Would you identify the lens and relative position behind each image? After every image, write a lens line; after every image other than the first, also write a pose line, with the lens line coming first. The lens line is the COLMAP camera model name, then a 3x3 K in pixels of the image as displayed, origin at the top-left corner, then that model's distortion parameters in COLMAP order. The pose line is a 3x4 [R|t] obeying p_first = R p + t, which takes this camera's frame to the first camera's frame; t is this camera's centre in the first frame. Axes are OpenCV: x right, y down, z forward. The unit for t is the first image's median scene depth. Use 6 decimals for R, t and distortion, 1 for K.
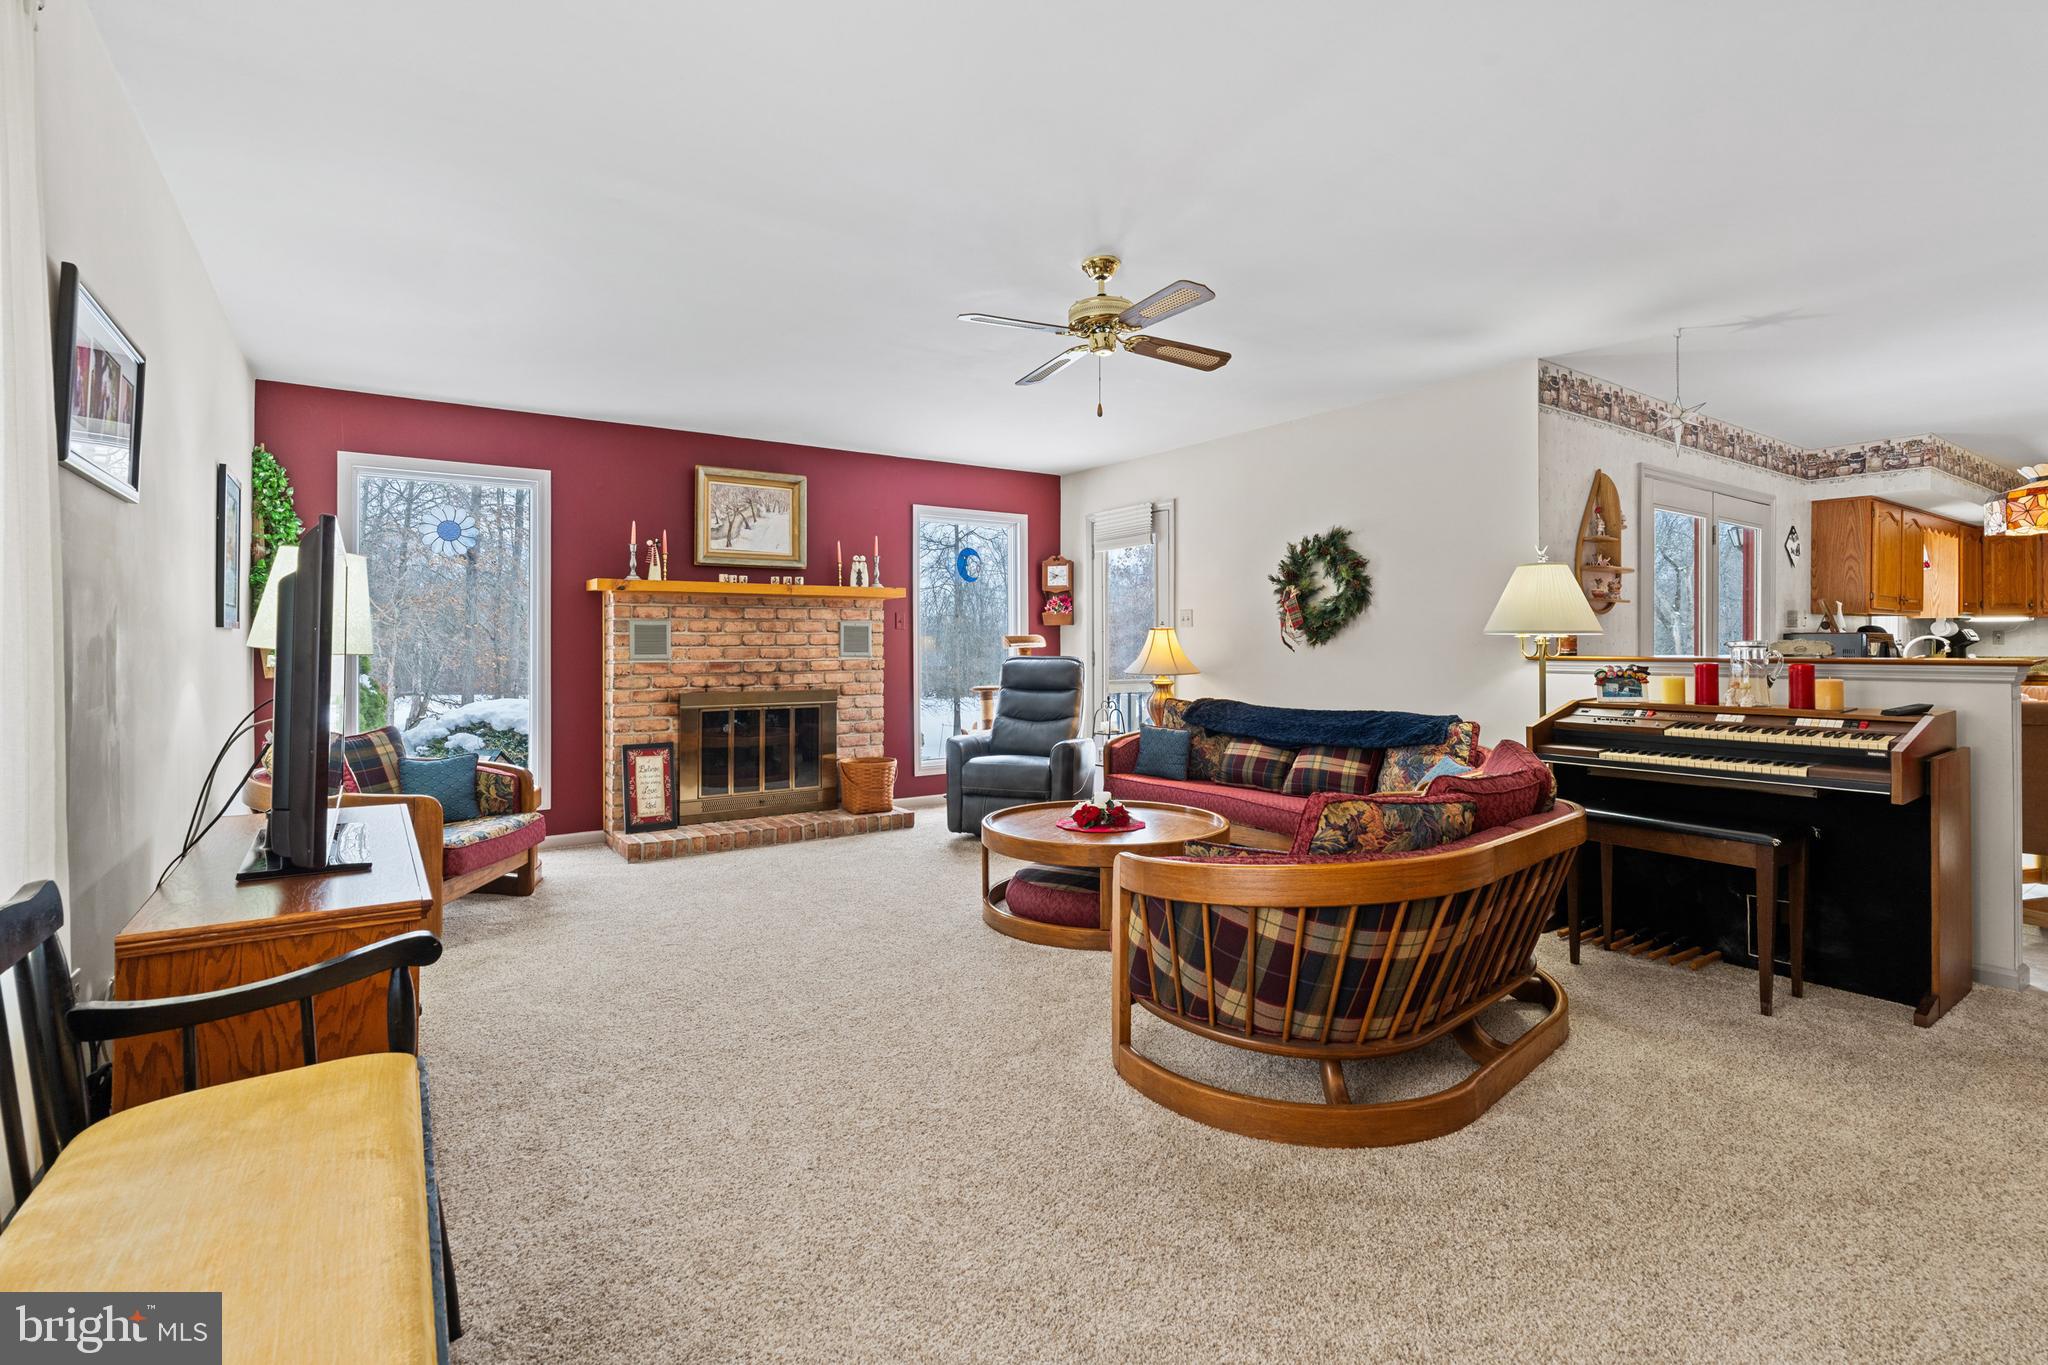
lens RADIAL K [[935.8, 0, 1021.3], [0, 935.8, 642.9], [0, 0, 1]] dist [-0.007174, 0.000097]
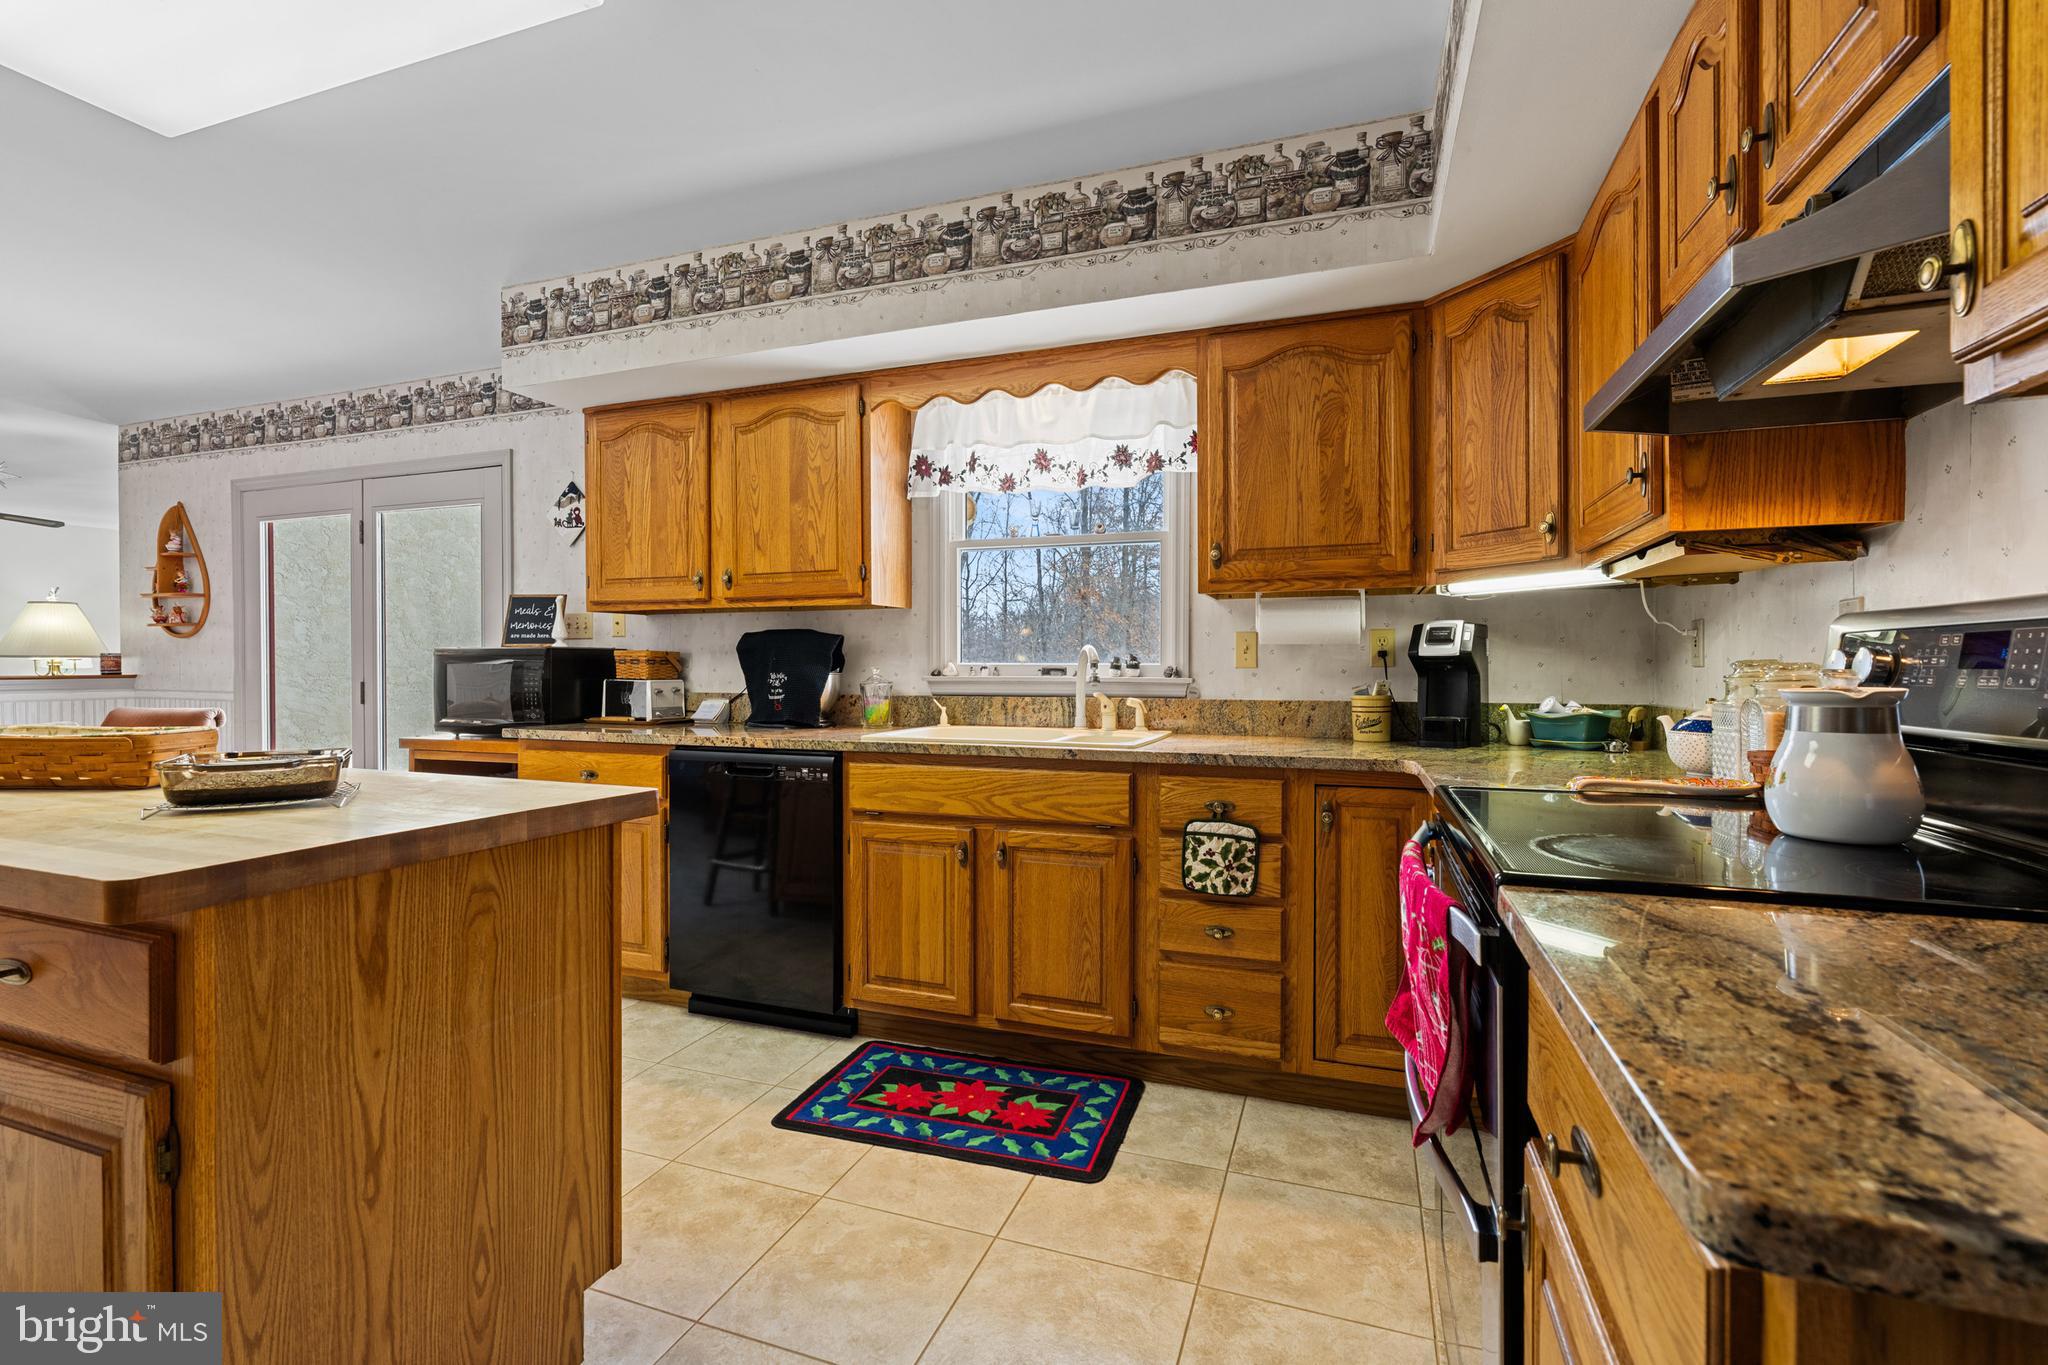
lens RADIAL K [[918.1, 0, 1017.8], [0, 918.1, 675.5], [0, 0, 1]] dist [-0.006554, 0.001441]
pose [[0.576577, 0.010305, -0.816978, 1.657876], [0.000336, 0.999917, 0.012849, 0.000416], [0.817043, -0.007683, 0.576526, 0.960808]]
